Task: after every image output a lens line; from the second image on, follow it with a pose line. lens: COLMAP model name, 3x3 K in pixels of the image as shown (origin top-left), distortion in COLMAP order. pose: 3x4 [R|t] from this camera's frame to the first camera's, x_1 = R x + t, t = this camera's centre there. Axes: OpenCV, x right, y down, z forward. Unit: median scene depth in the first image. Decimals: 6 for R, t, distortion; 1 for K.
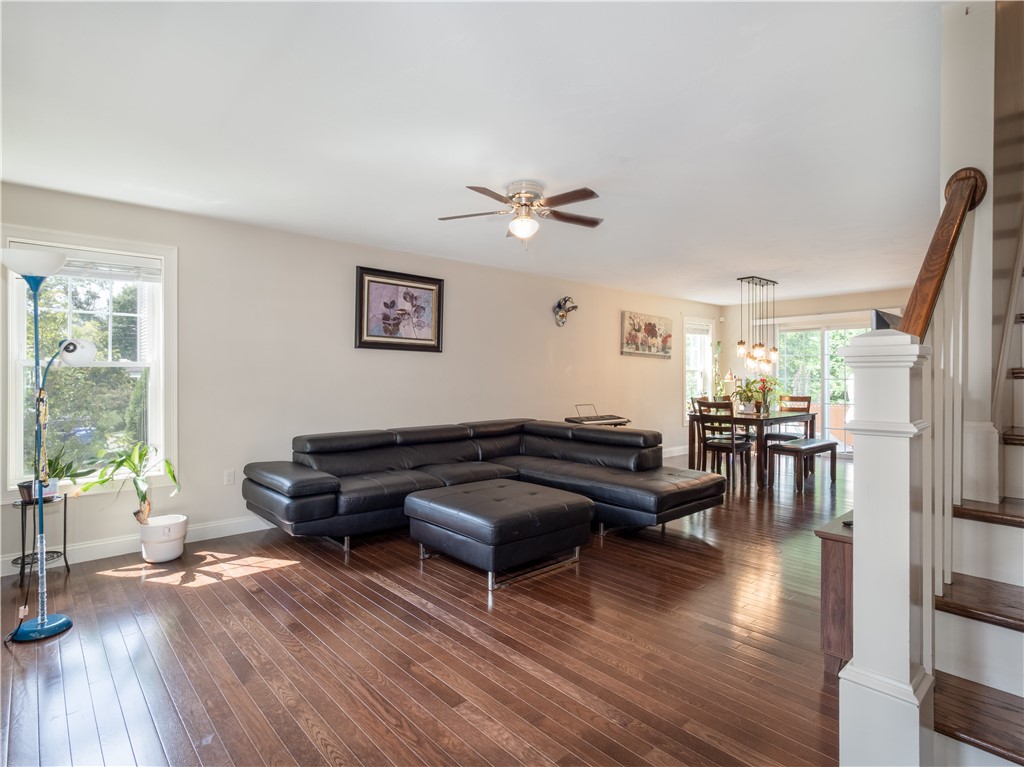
lens RADIAL K [[537.0, 0, 511.8], [0, 537.0, 380.1], [0, 0, 1]] dist [-0.002882, -0.001098]
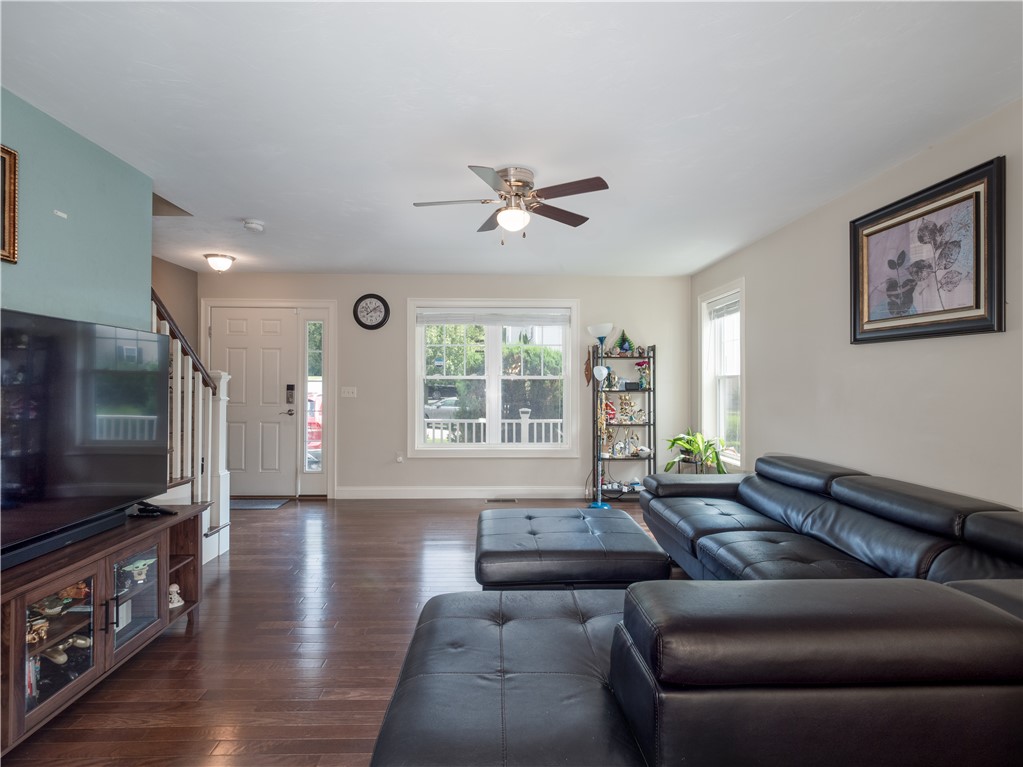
lens RADIAL K [[536.4, 0, 511.1], [0, 536.4, 381.0], [0, 0, 1]] dist [-0.002882, -0.001098]
pose [[-0.641137, -0.003906, -0.767416, 0.463997], [-0.006398, 0.999980, 0.000255, -0.010463], [0.767400, 0.005073, -0.641149, 1.033065]]
